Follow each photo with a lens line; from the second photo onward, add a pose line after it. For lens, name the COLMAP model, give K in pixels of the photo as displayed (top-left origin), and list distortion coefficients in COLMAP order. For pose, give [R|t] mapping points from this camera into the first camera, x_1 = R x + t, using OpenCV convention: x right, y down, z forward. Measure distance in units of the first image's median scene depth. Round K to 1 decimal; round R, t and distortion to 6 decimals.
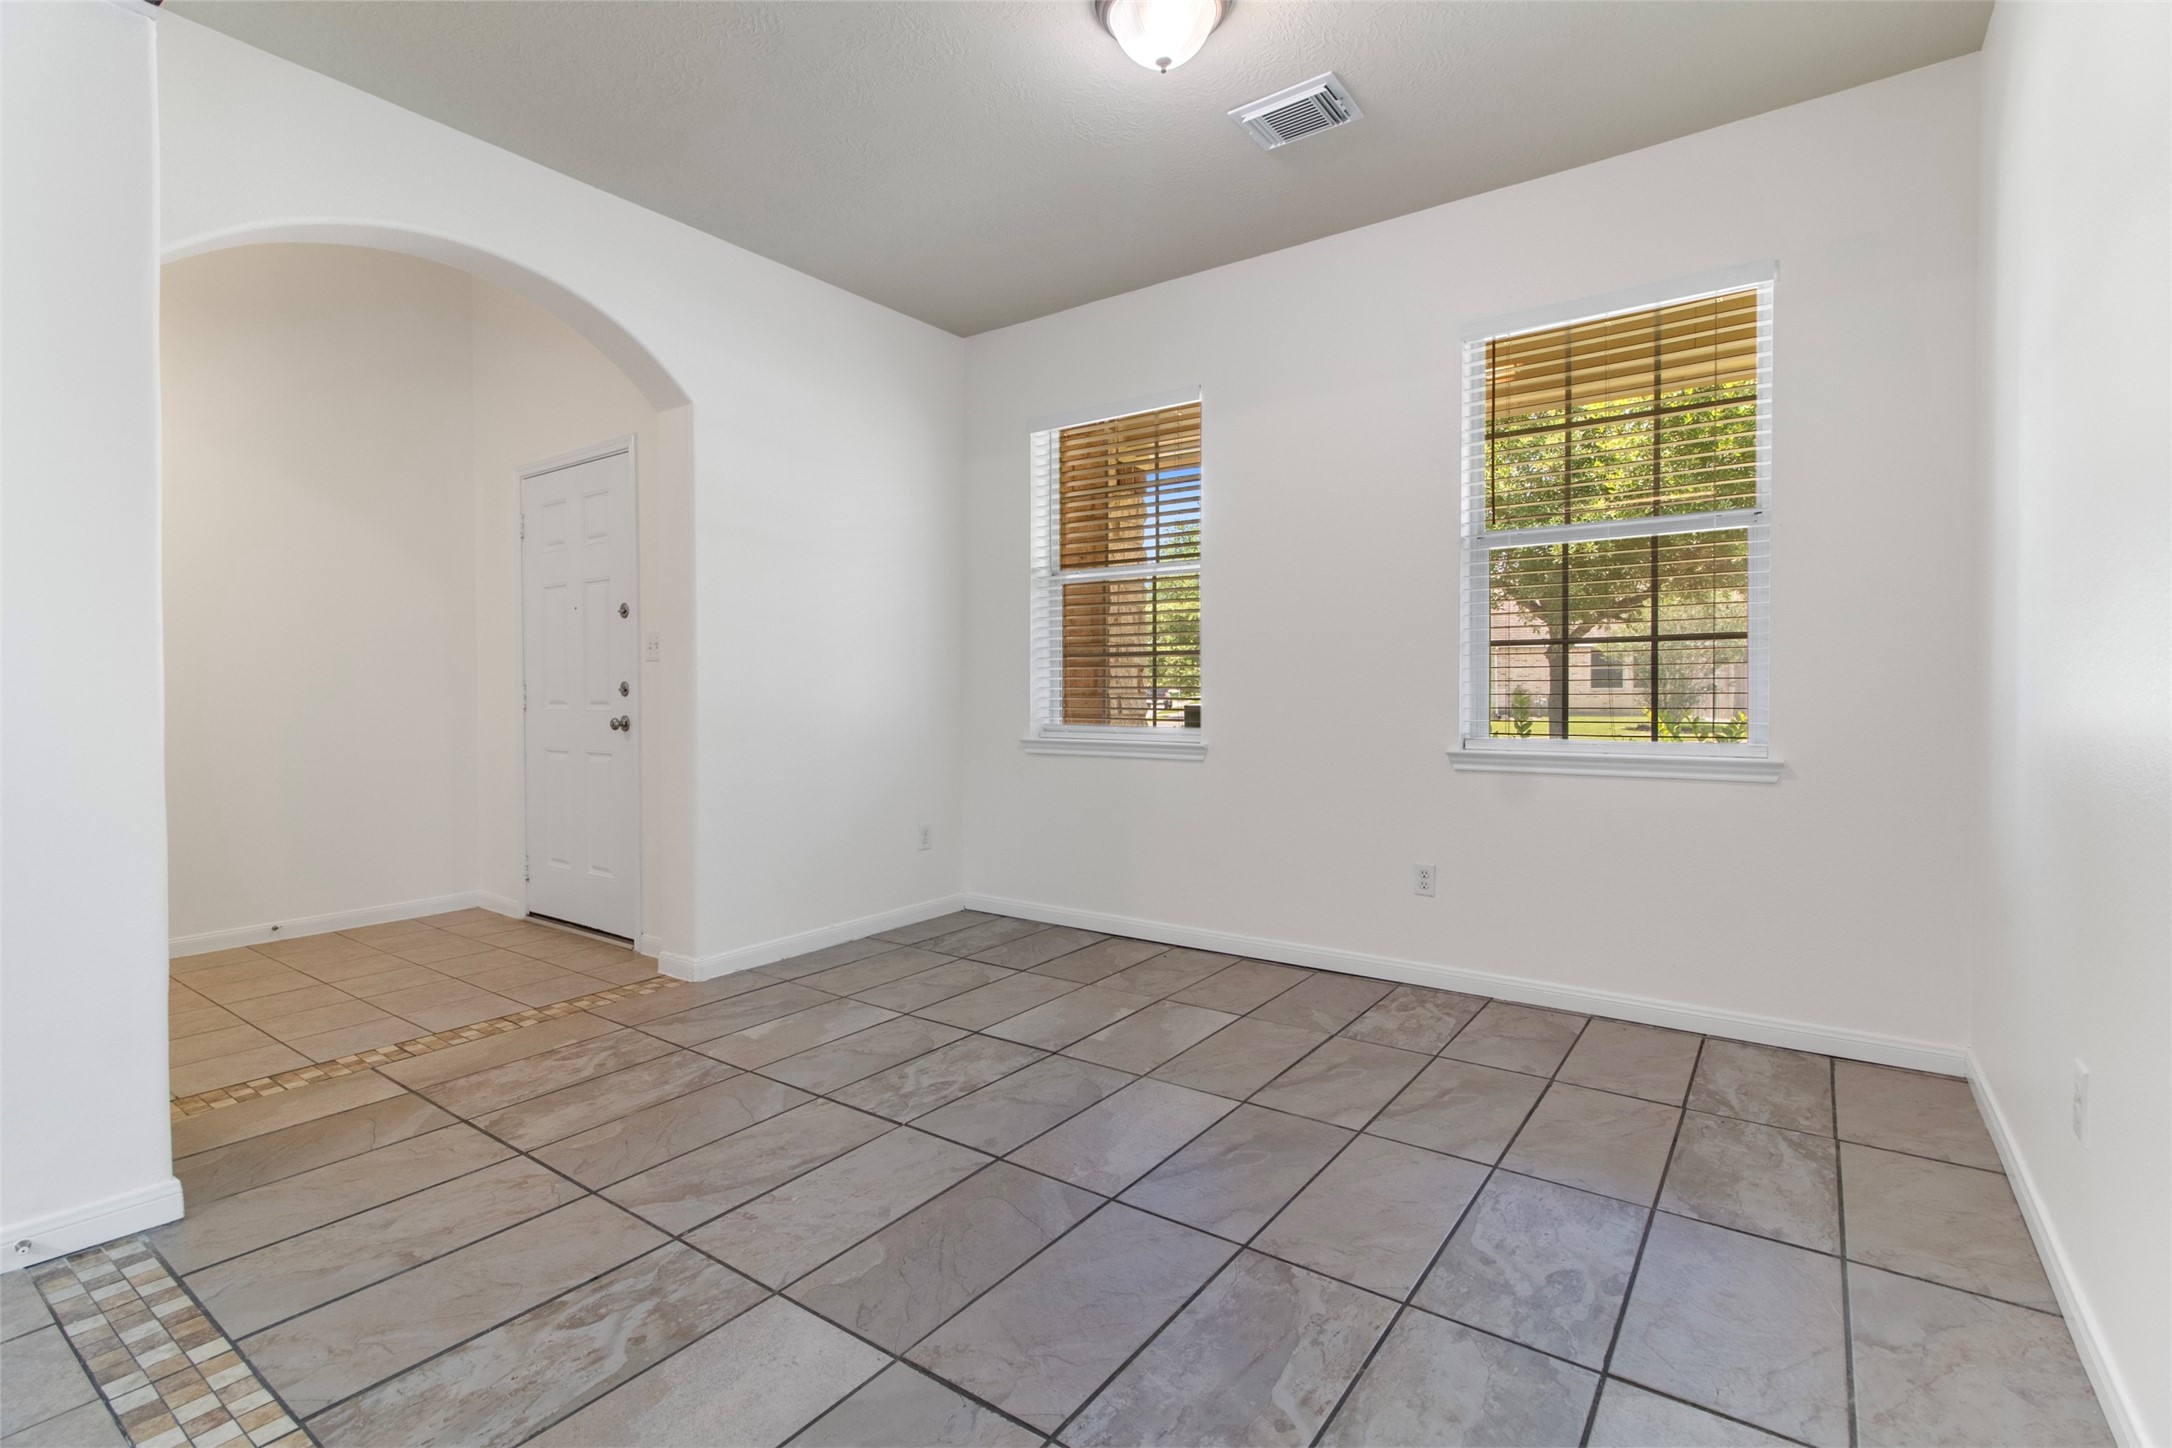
lens RADIAL K [[1008.9, 0, 1084.2], [0, 1008.9, 718.7], [0, 0, 1]] dist [0.007844, -0.001958]
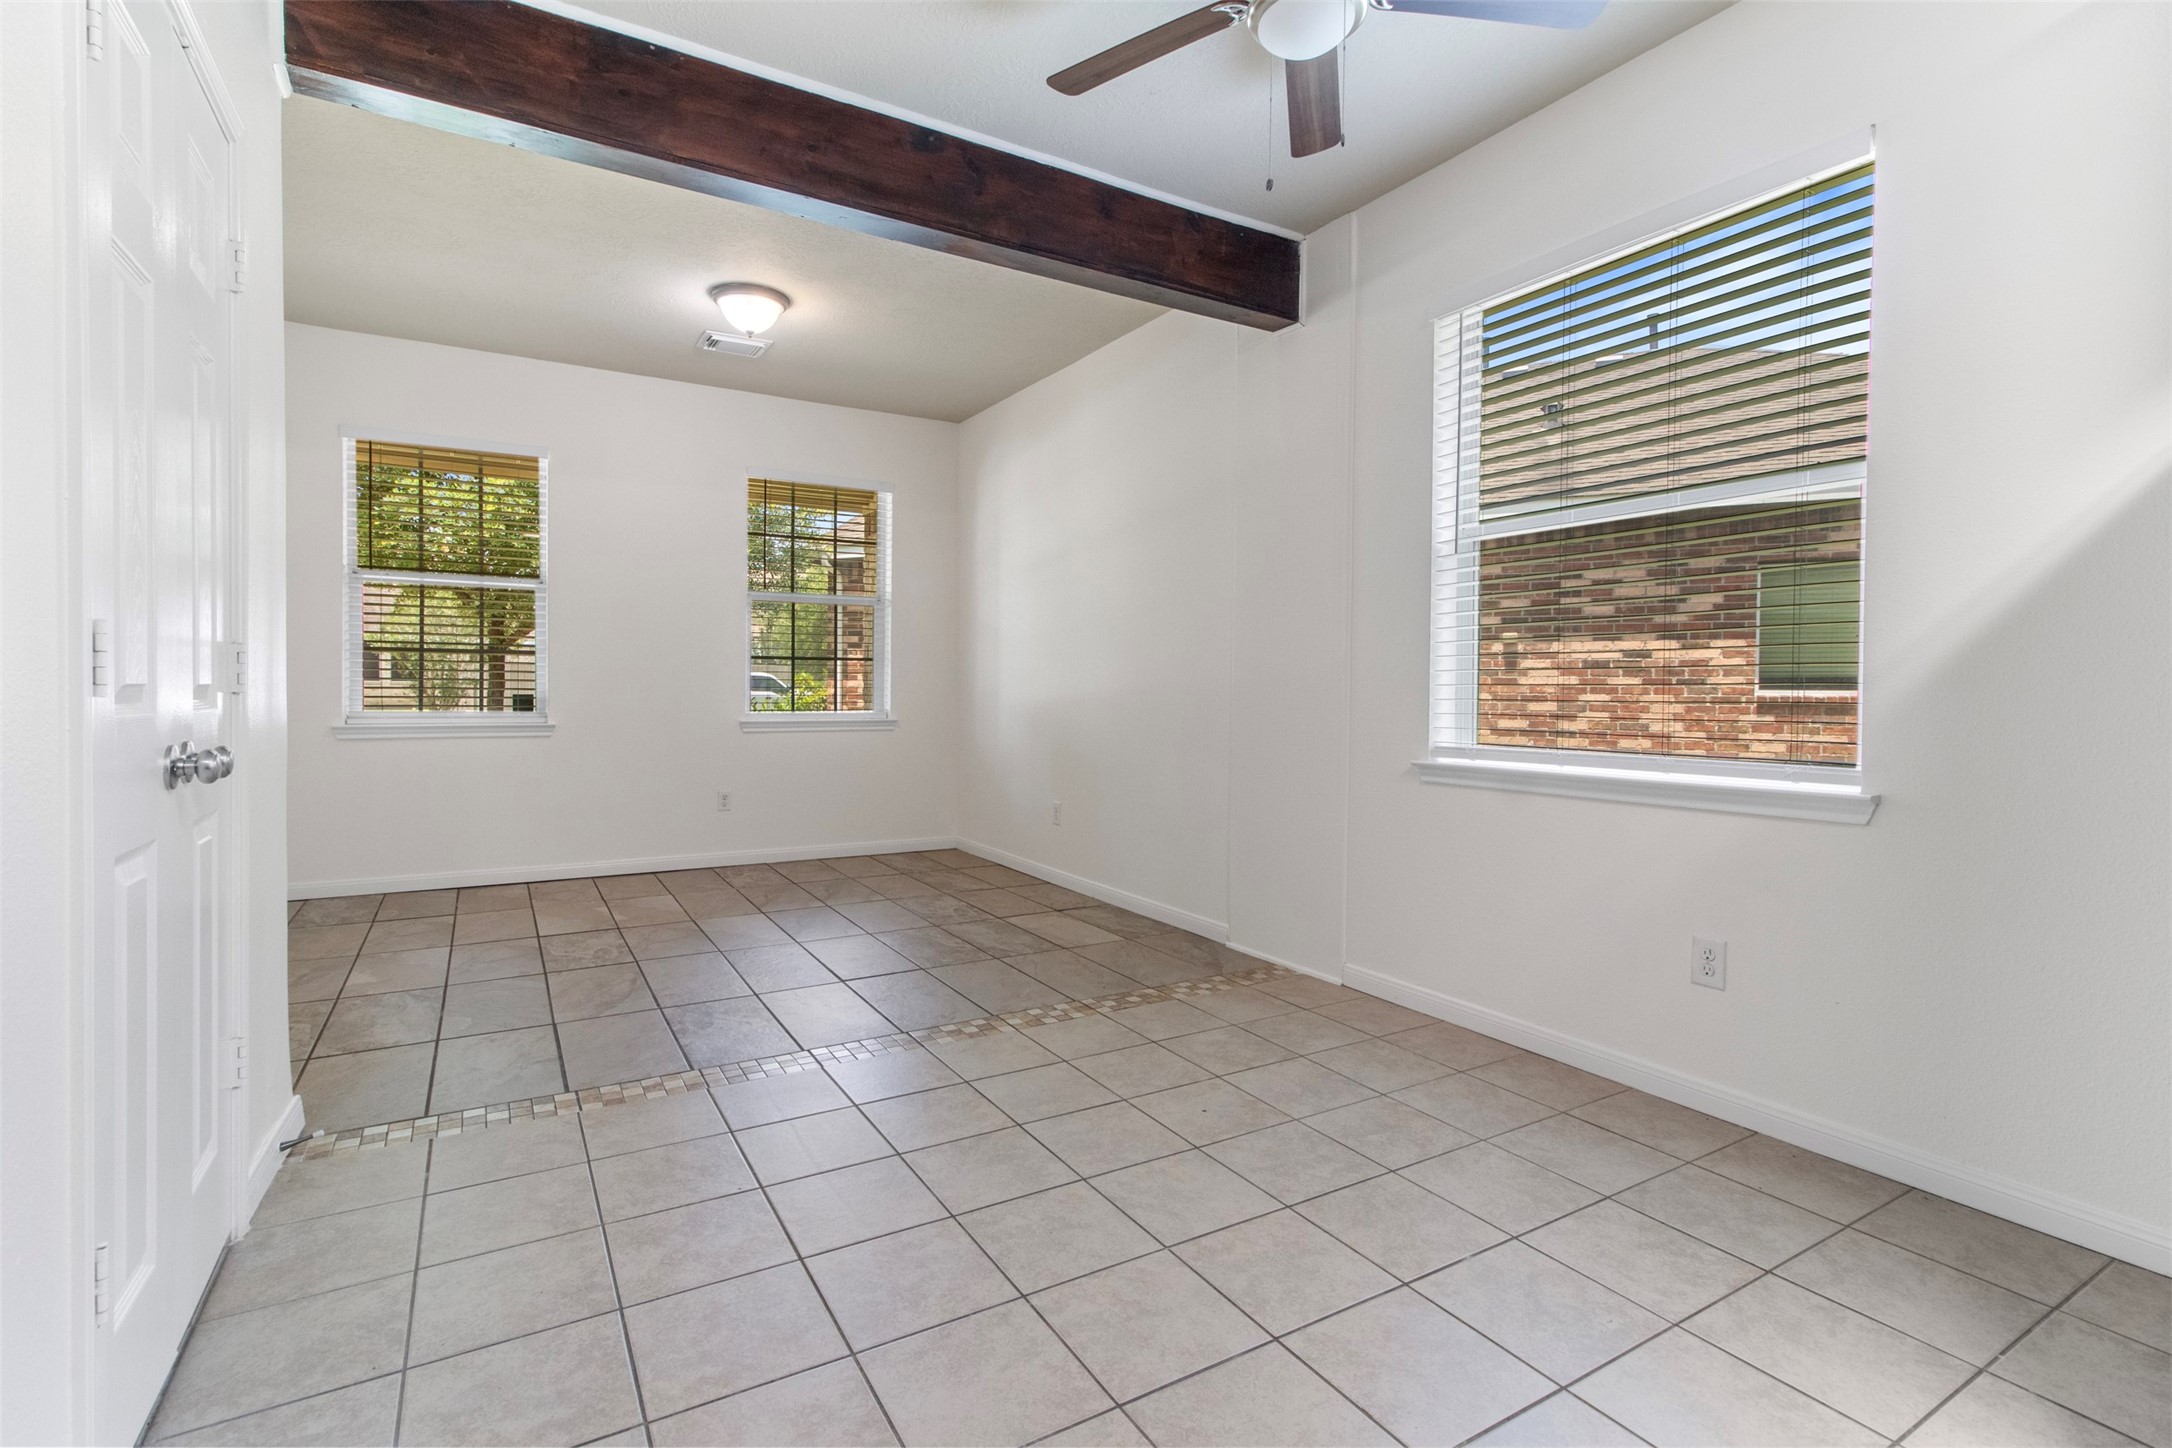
lens RADIAL K [[1008.9, 0, 1085.5], [0, 1008.9, 710.2], [0, 0, 1]] dist [0.007844, -0.001958]
pose [[0.390264, -0.014626, 0.920587, -1.548343], [0.017278, 0.999814, 0.008560, 0.014282], [-0.920541, 0.012565, 0.390445, -0.291245]]
